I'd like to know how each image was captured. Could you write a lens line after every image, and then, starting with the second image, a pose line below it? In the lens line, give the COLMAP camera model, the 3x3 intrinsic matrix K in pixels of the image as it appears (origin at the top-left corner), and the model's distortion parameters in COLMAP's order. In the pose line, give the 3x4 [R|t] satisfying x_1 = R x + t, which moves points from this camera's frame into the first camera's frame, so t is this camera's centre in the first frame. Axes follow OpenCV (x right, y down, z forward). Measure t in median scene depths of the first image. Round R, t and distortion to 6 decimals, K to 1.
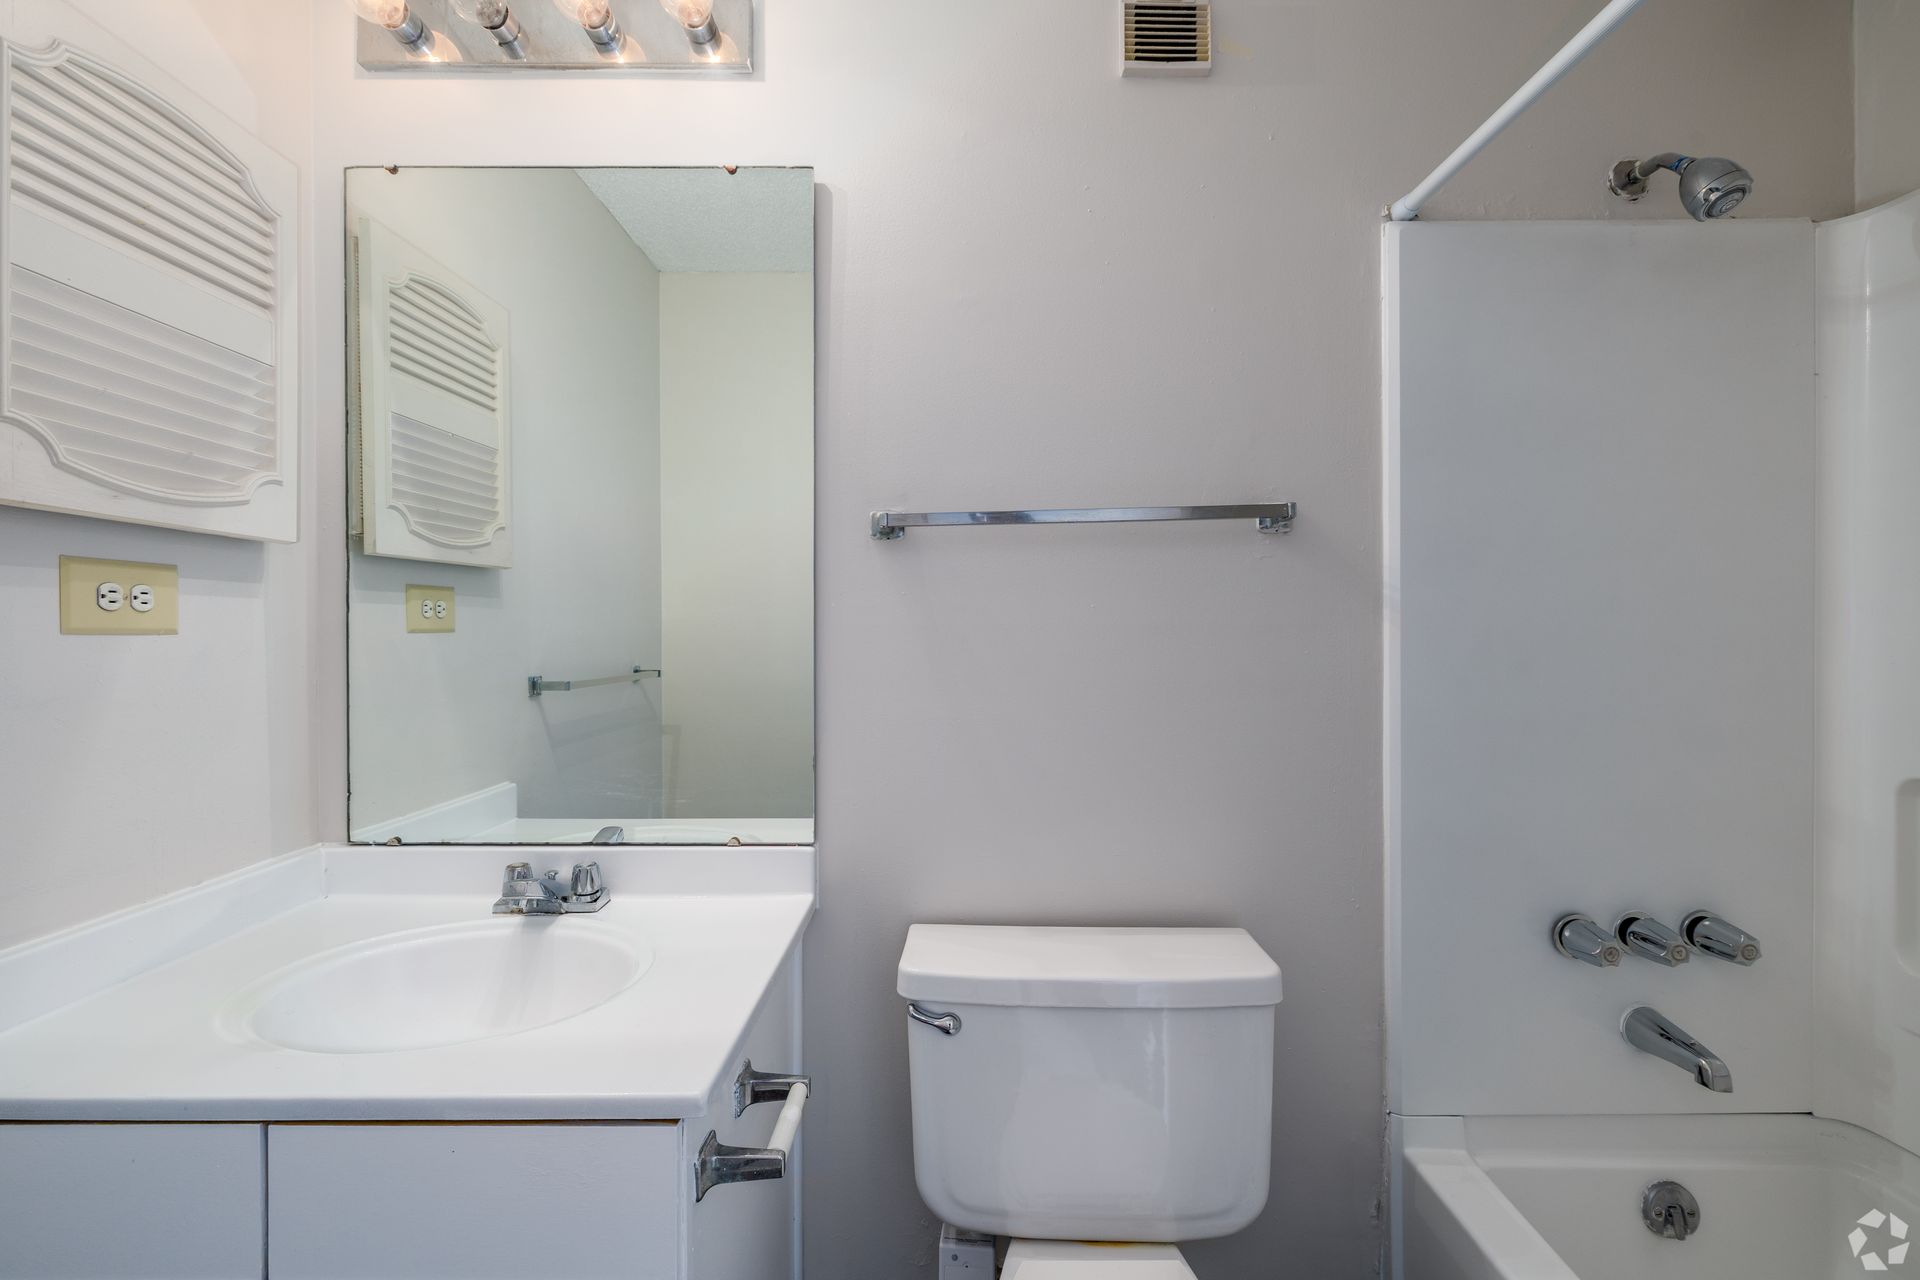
lens RADIAL K [[793.3, 0, 967.0], [0, 793.3, 624.3], [0, 0, 1]] dist [0.001285, 0.000152]
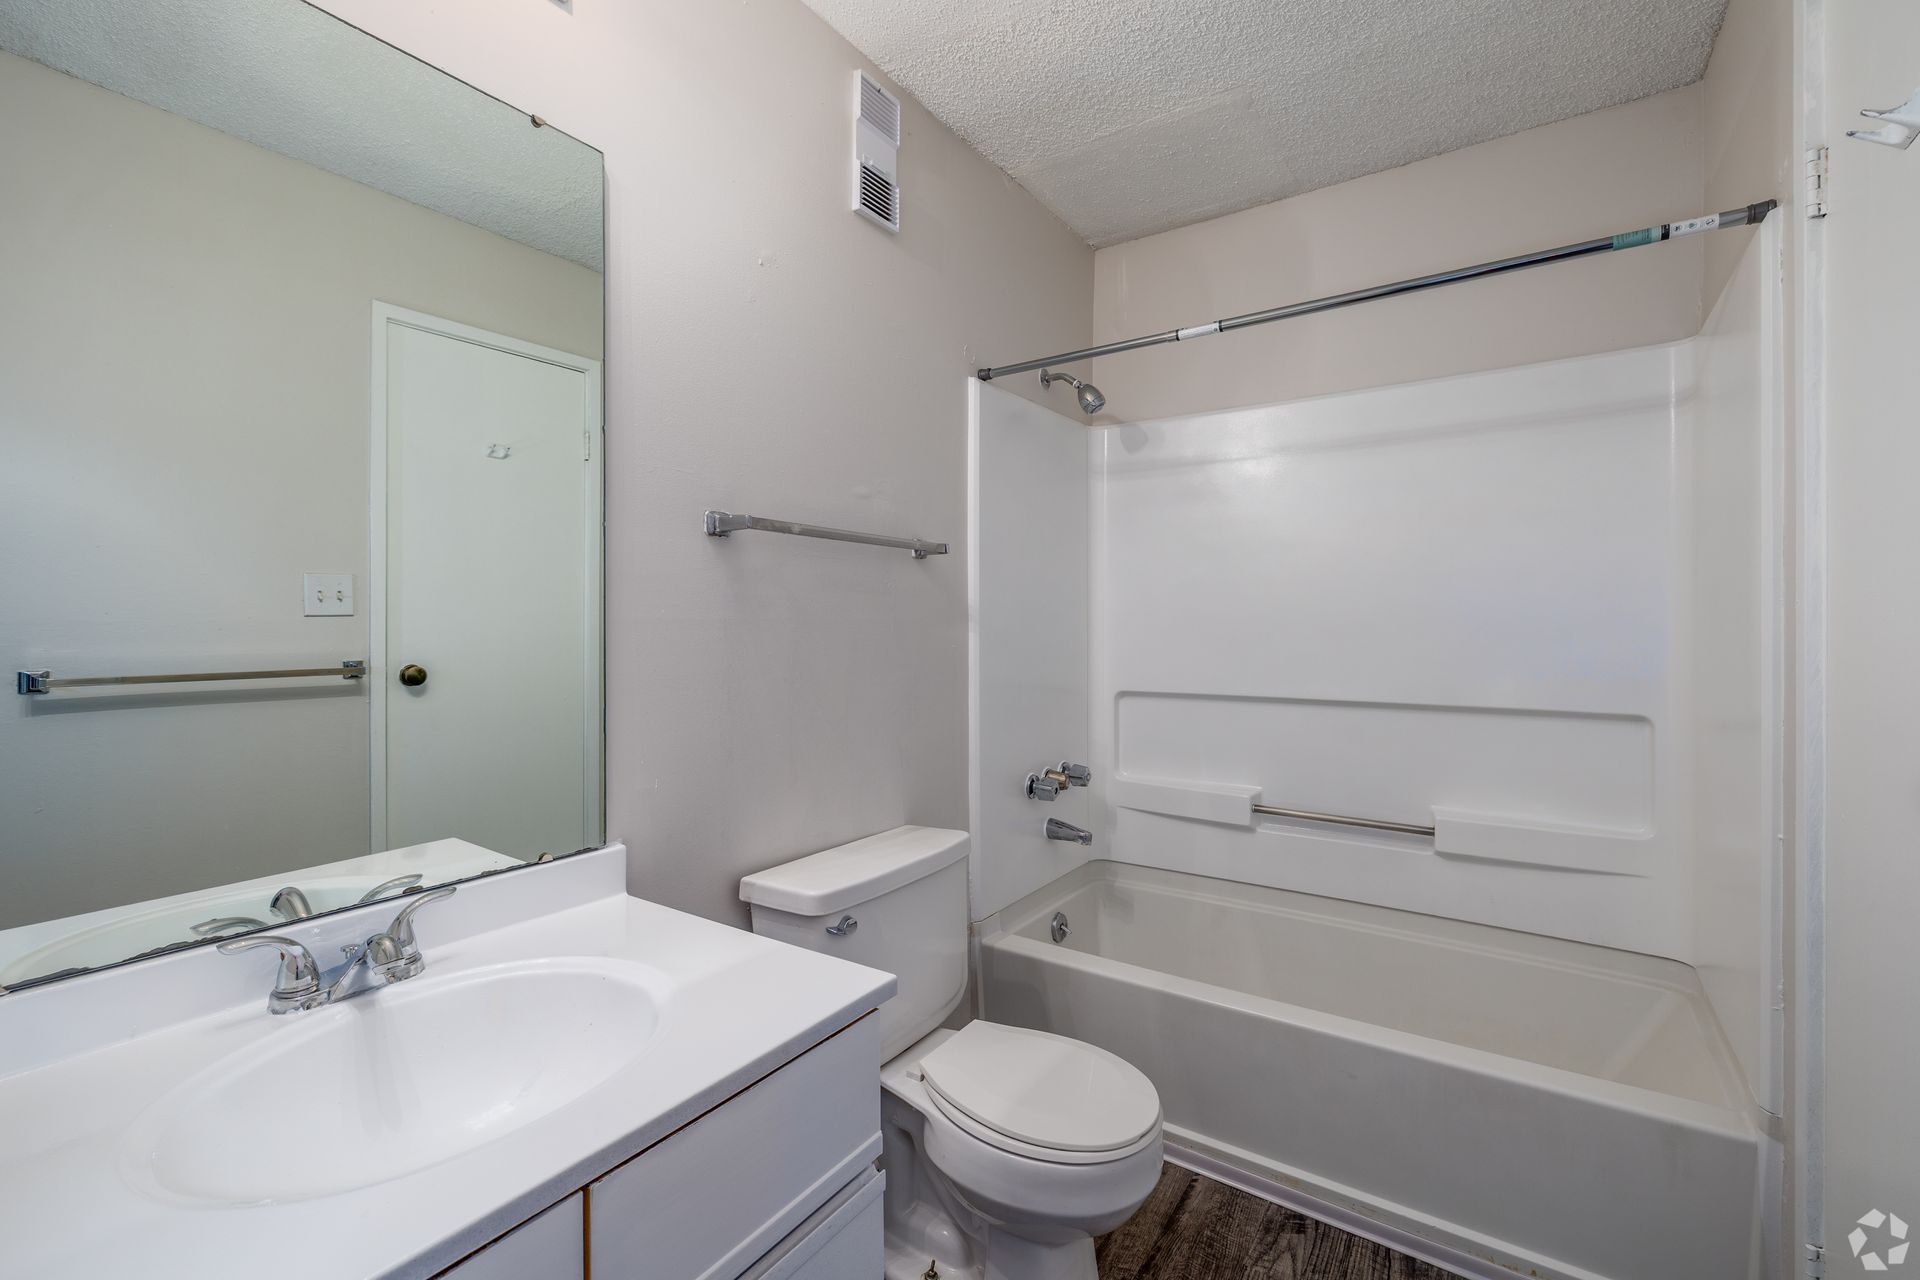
lens RADIAL K [[793.3, 0, 967.0], [0, 793.3, 624.3], [0, 0, 1]] dist [0.001285, 0.000152]
pose [[0.561339, 0.000590, 0.827586, -0.871077], [-0.005999, 0.999976, 0.003356, 0.002941], [-0.827564, -0.006849, 0.561329, 0.083341]]
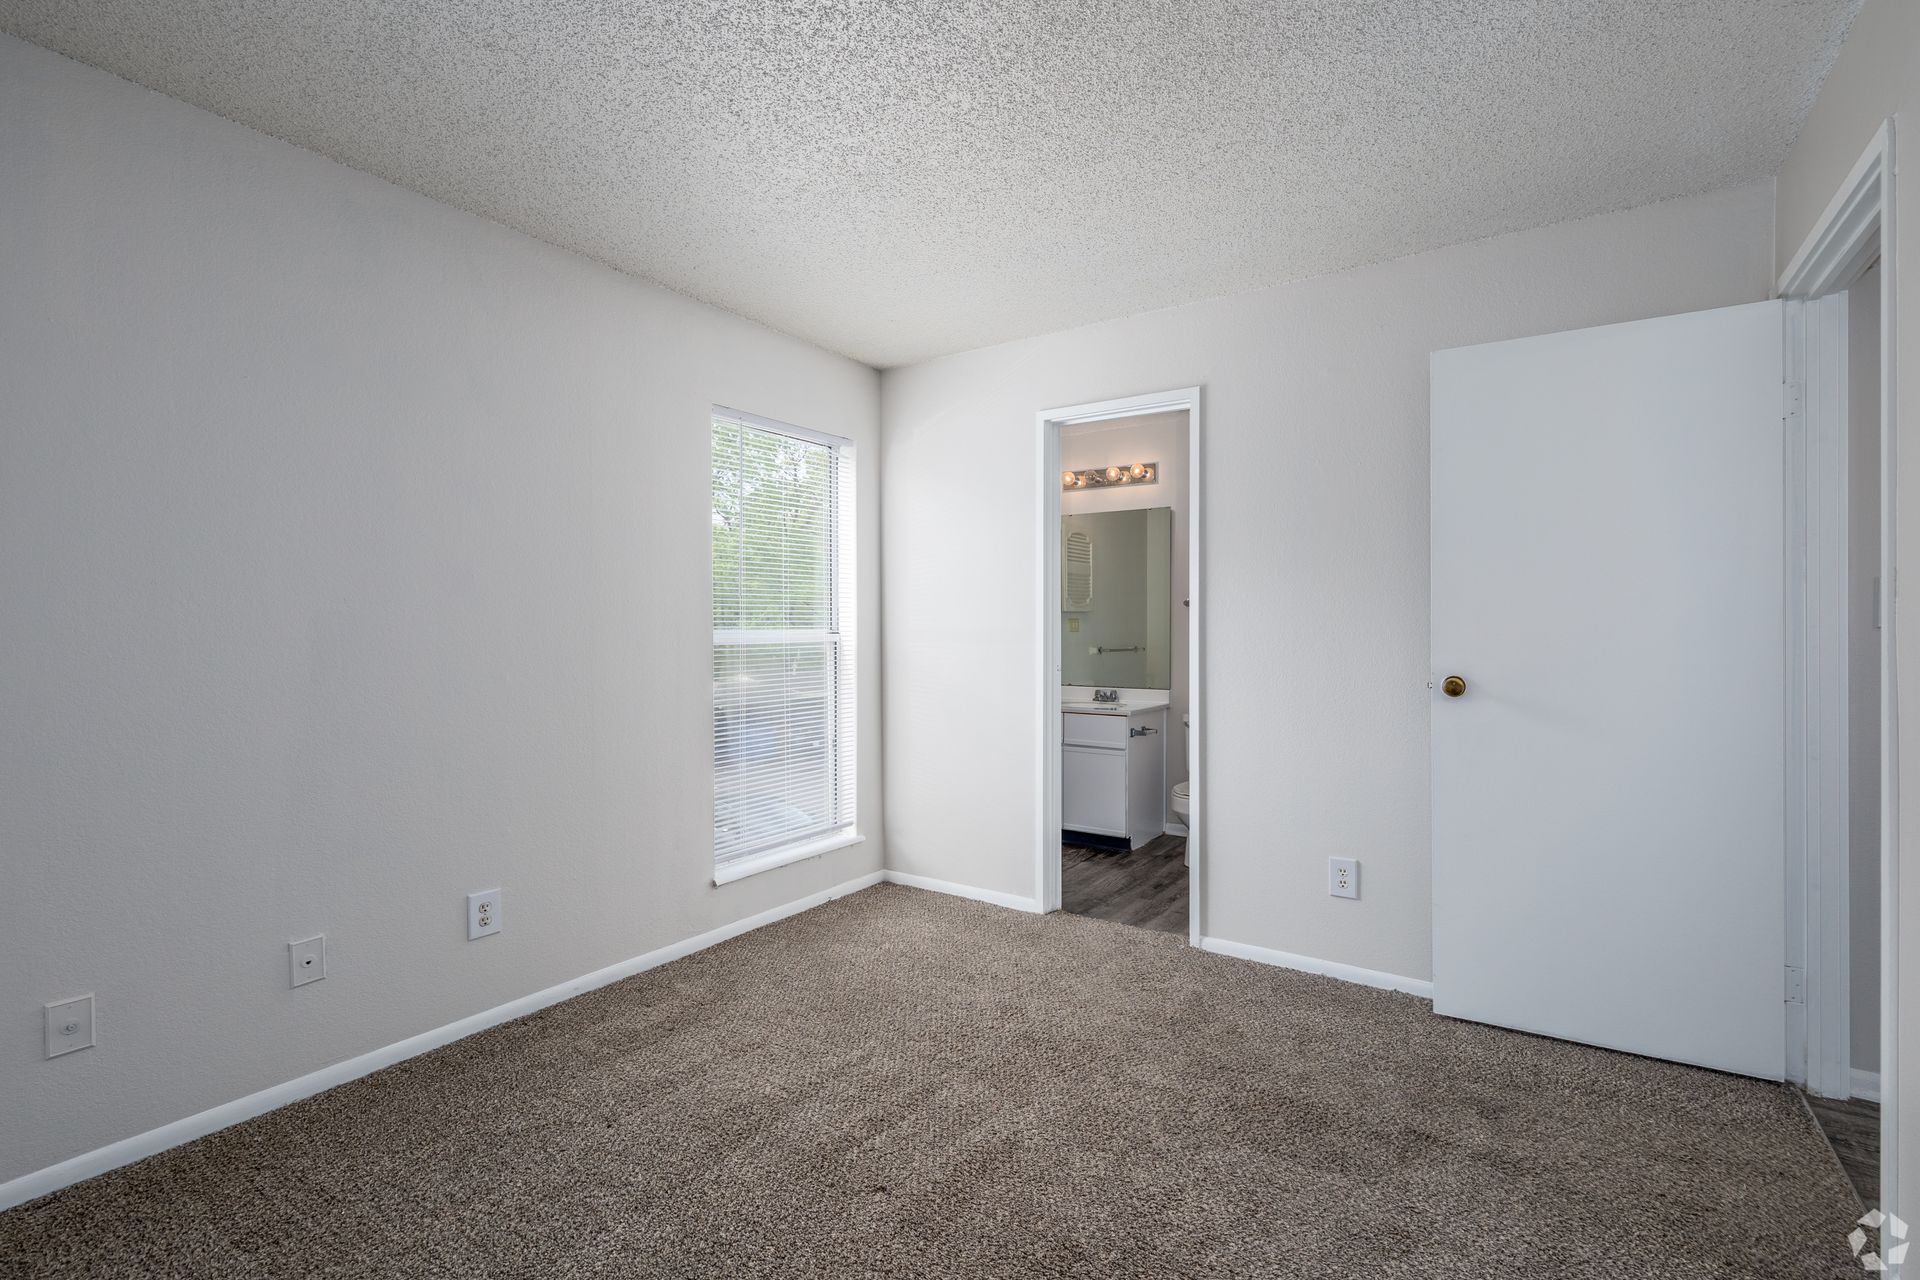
lens RADIAL K [[793.3, 0, 967.0], [0, 793.3, 624.3], [0, 0, 1]] dist [0.001285, 0.000152]
pose [[0.813107, 0.003694, -0.582103, 1.184324], [-0.001618, 0.999990, 0.004086, -0.015210], [0.582112, -0.002381, 0.813105, -2.563914]]
